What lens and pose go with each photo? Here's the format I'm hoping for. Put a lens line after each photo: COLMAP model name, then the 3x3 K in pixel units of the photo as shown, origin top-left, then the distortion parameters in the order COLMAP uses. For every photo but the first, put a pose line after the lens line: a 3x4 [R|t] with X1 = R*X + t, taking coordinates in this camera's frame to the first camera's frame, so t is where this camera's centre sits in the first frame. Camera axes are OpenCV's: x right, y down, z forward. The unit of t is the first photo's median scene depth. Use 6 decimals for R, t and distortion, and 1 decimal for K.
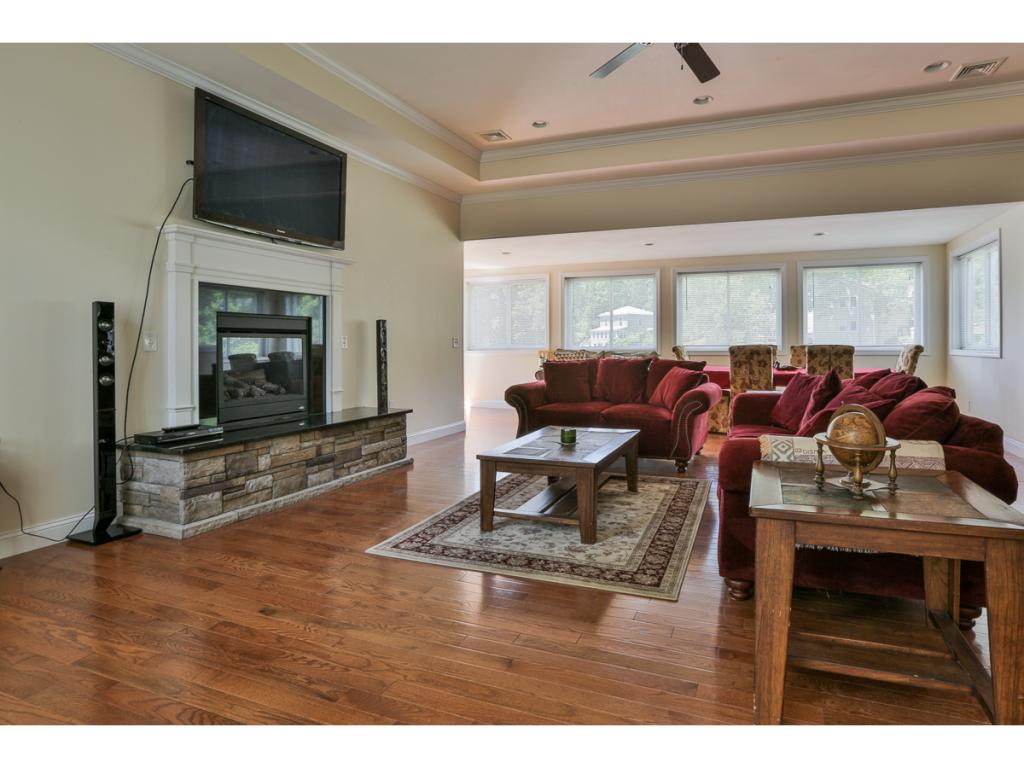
lens RADIAL K [[560.1, 0, 518.4], [0, 560.1, 346.0], [0, 0, 1]] dist [-0.030390, 0.009901]
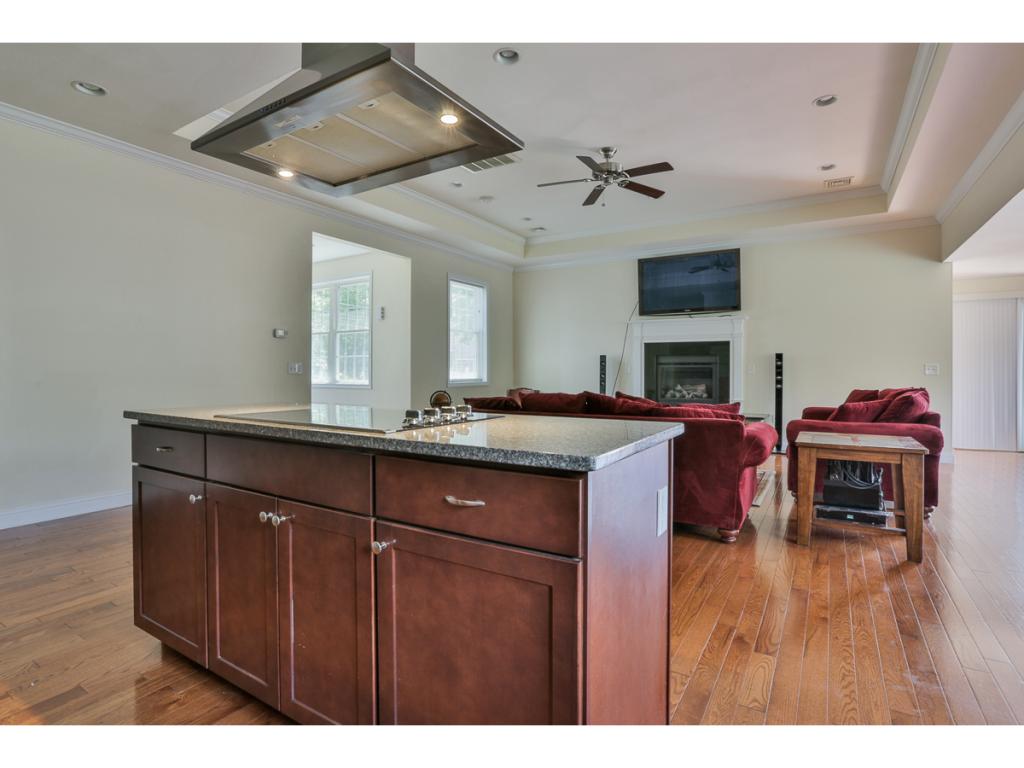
lens RADIAL K [[531.6, 0, 512.1], [0, 531.6, 379.5], [0, 0, 1]] dist [0.000598, 0.000314]
pose [[-0.158157, 0.017317, -0.987262, 1.524157], [-0.004864, 0.999820, 0.018316, -0.003077], [0.987402, 0.007699, -0.158044, 0.741949]]
